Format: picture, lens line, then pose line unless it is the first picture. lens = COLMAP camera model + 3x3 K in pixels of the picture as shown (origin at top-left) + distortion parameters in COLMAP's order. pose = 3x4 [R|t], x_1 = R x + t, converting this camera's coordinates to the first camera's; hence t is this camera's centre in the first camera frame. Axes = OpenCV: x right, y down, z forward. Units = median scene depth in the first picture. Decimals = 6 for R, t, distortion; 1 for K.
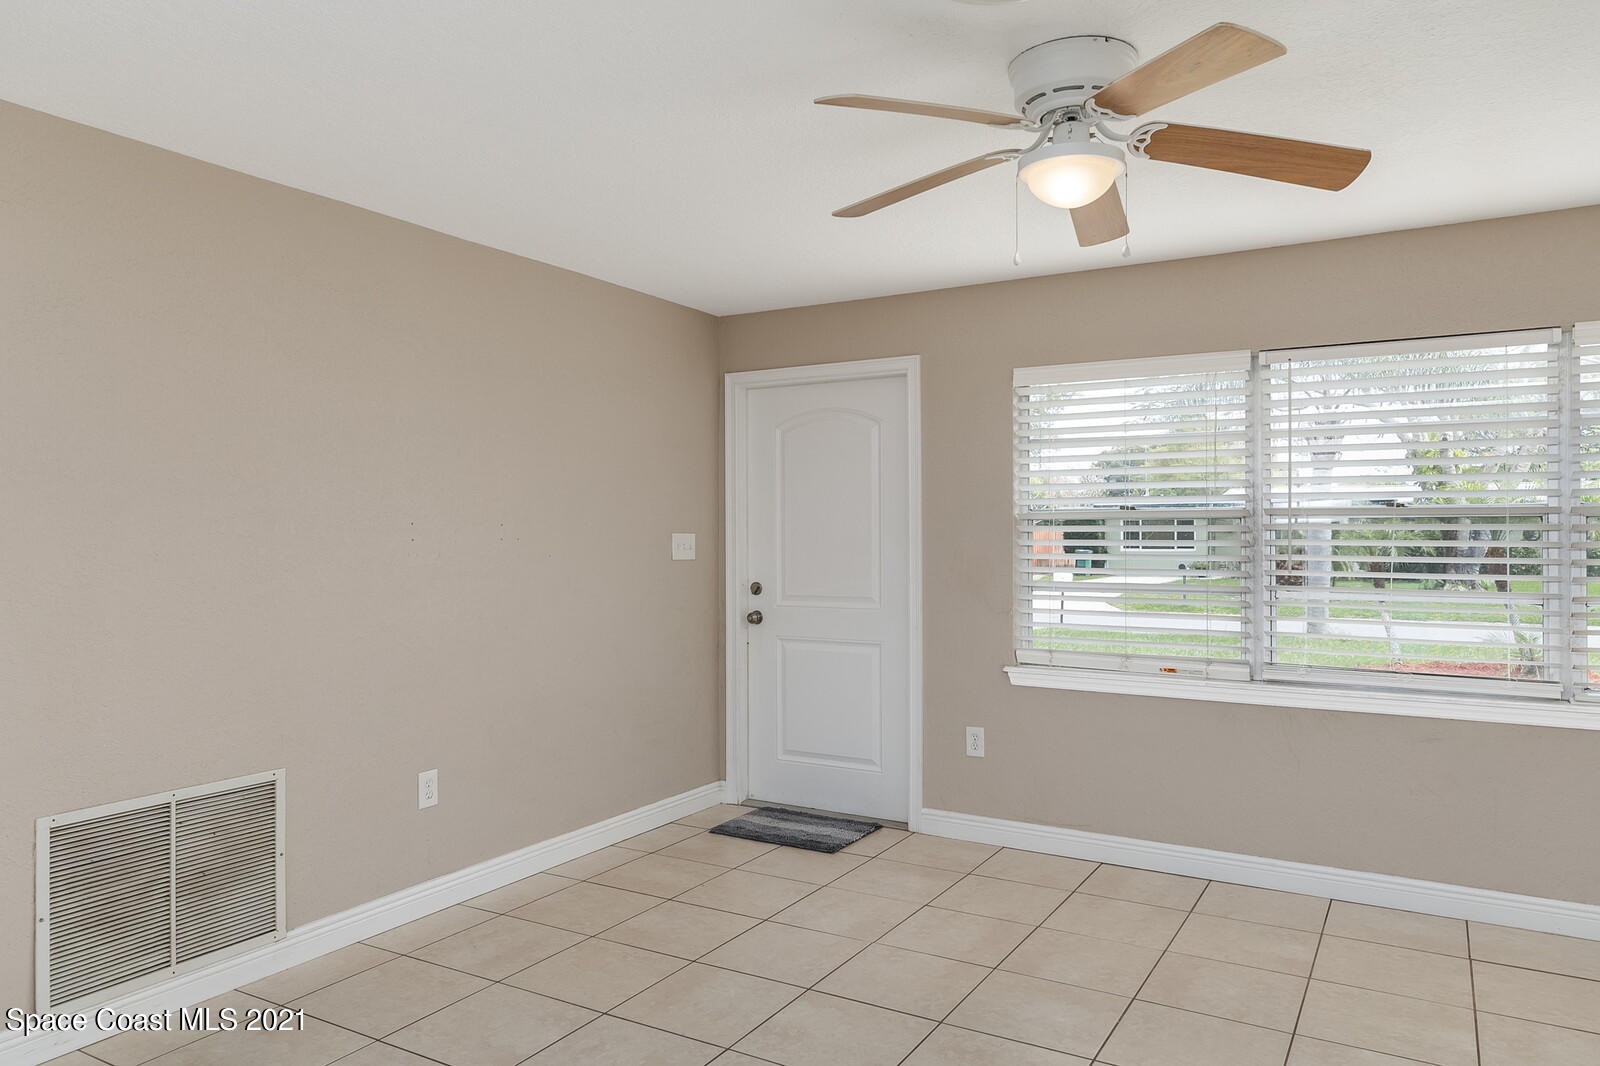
lens RADIAL K [[1061.7, 0, 806.1], [0, 1061.7, 536.7], [0, 0, 1]] dist [0.015601, -0.000559]
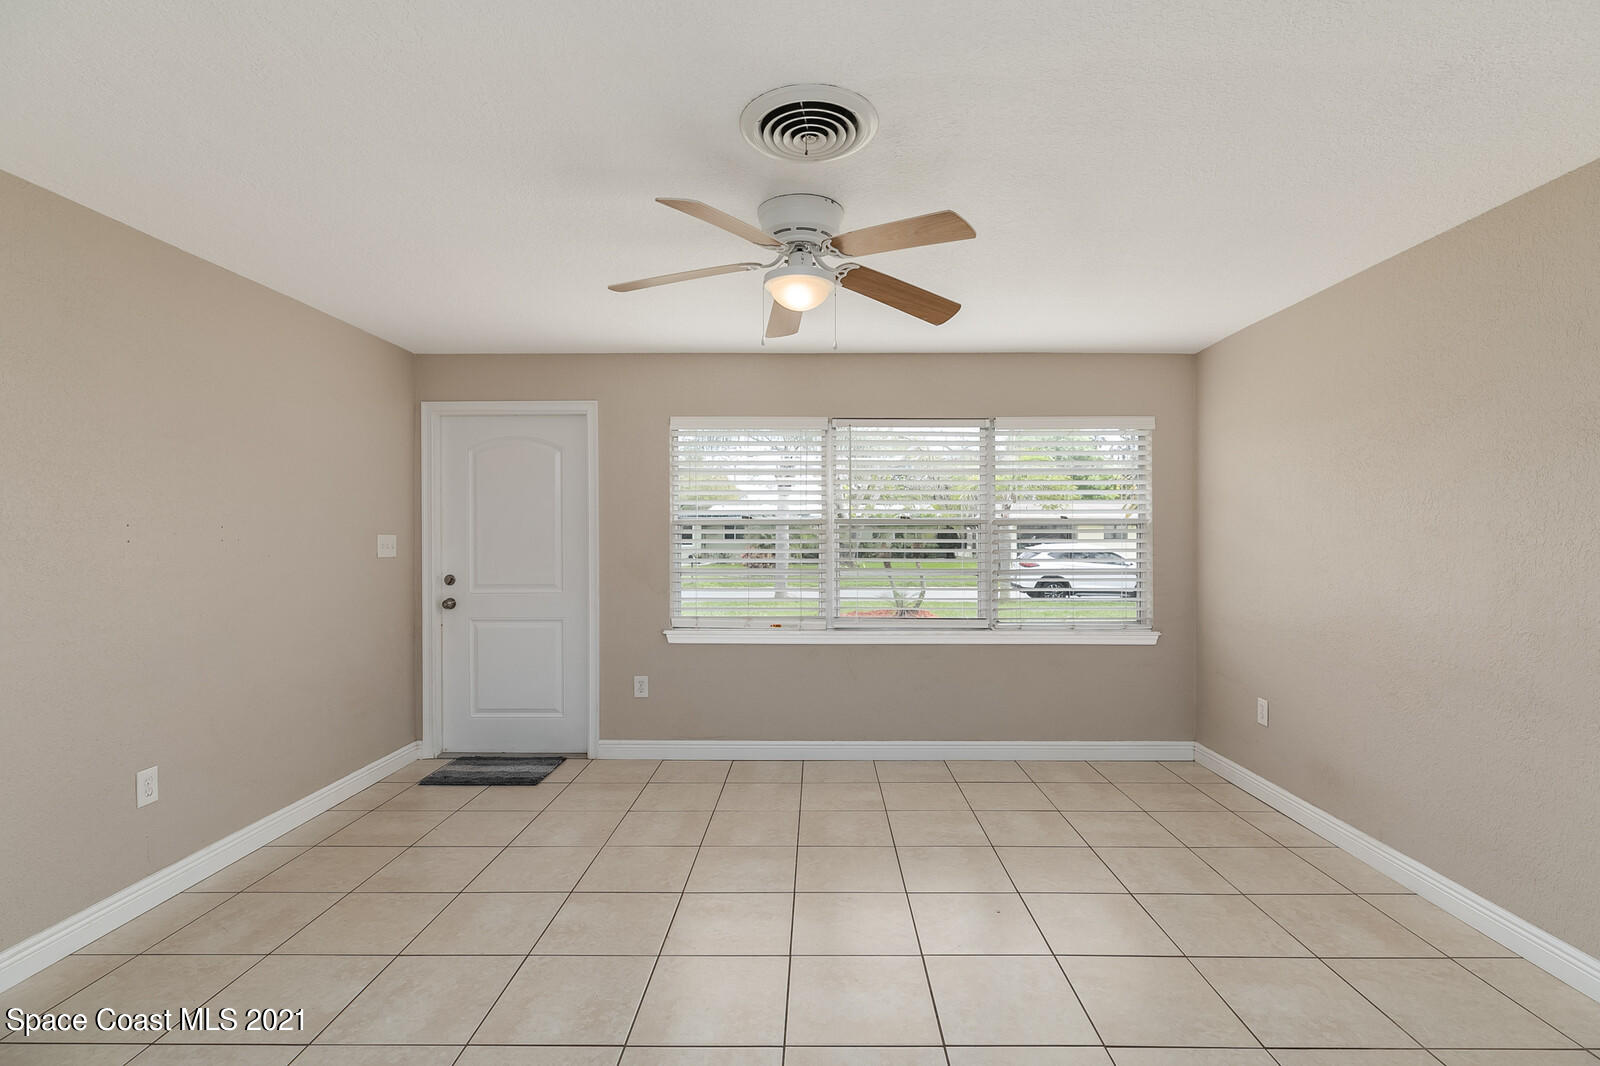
lens RADIAL K [[745.1, 0, 809.3], [0, 745.1, 540.4], [0, 0, 1]] dist [-0.000436, -0.000179]
pose [[0.867342, -0.003578, 0.497700, -0.133076], [0.001254, 0.999987, 0.005003, -0.000430], [-0.497711, -0.003715, 0.867335, 0.059047]]
